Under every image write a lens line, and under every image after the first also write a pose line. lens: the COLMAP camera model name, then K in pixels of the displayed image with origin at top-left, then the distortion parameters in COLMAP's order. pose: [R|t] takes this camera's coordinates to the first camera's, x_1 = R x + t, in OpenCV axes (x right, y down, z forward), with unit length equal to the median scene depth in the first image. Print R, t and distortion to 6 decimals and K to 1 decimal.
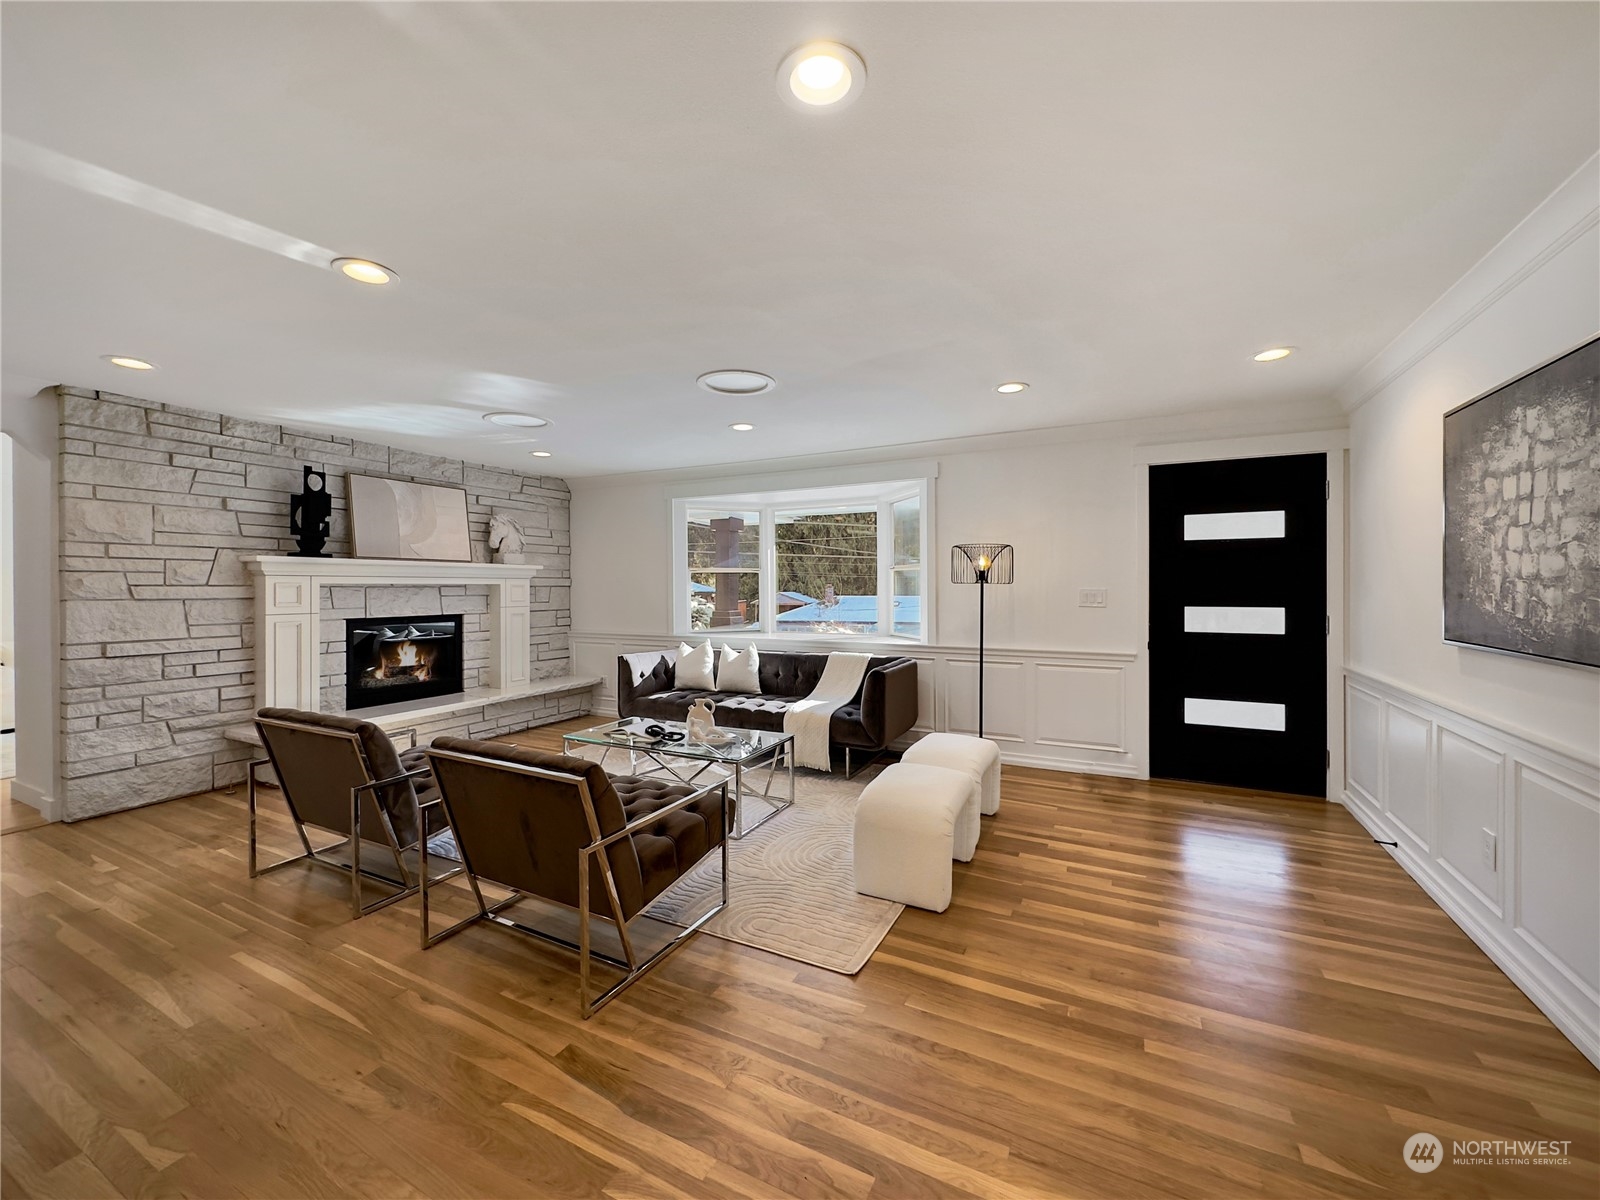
lens RADIAL K [[640.2, 0, 793.6], [0, 640.2, 589.9], [0, 0, 1]] dist [-0.003259, 0.000024]
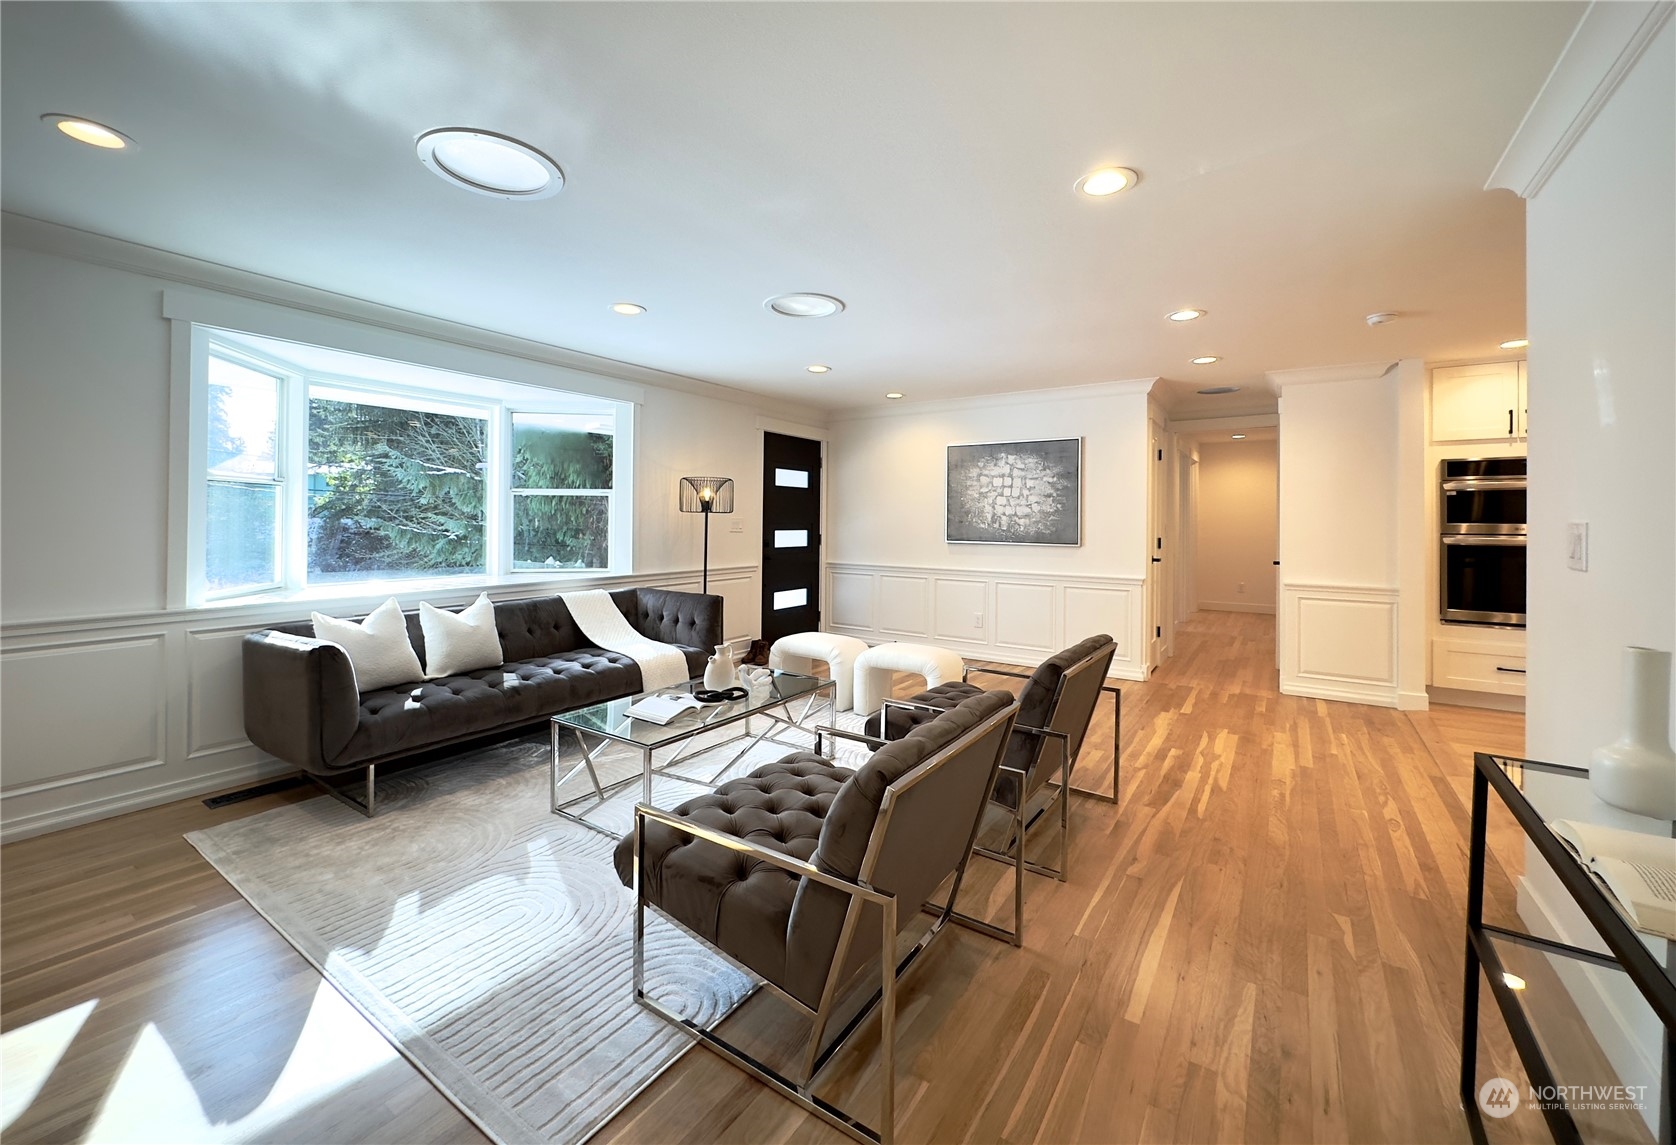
lens RADIAL K [[667.9, 0, 833.9], [0, 667.9, 518.8], [0, 0, 1]] dist [-0.000851, -0.000036]
pose [[0.125976, 0.004181, 0.992024, -0.964006], [-0.002543, 0.999989, -0.003891, 0.005753], [-0.992030, -0.002032, 0.125985, 0.717231]]
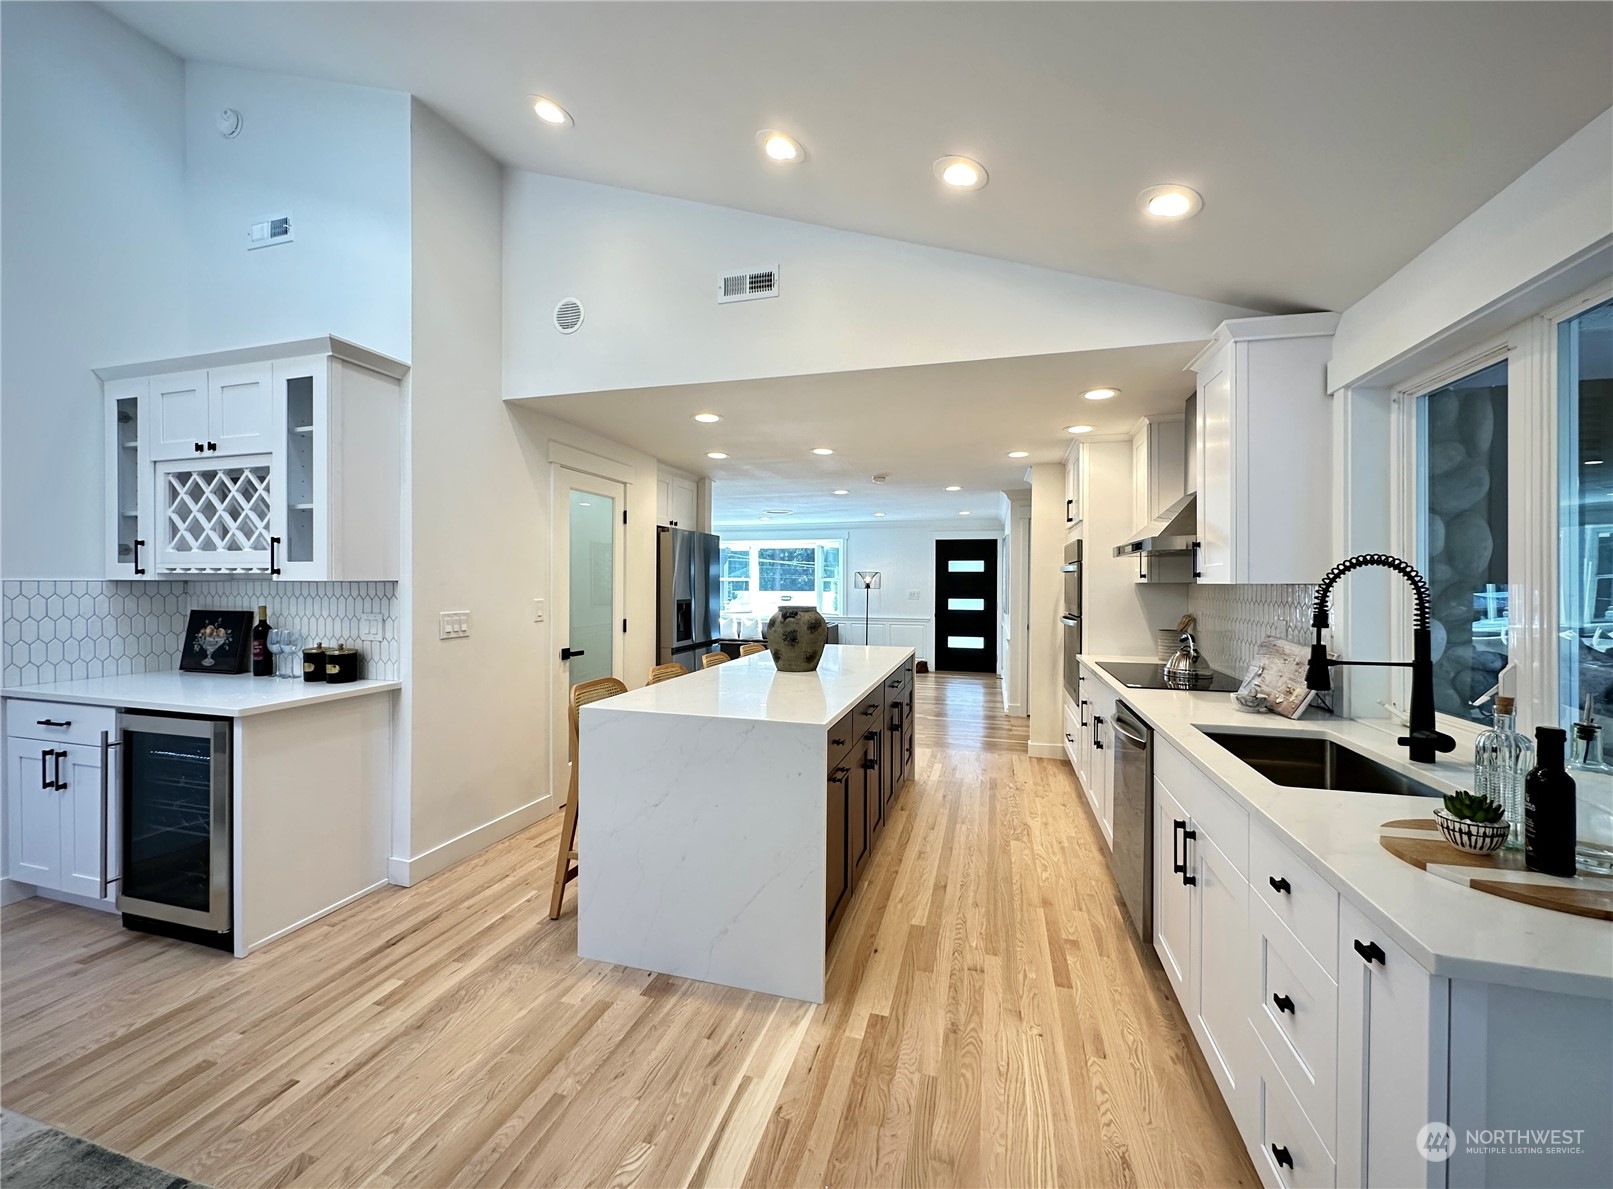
lens RADIAL K [[645.4, 0, 807.5], [0, 645.4, 587.1], [0, 0, 1]] dist [-0.003259, 0.000024]
pose [[0.982589, 0.002670, 0.185772, -0.390103], [-0.004141, 0.999963, 0.007533, -0.036938], [-0.185745, -0.008171, 0.982564, -1.384865]]
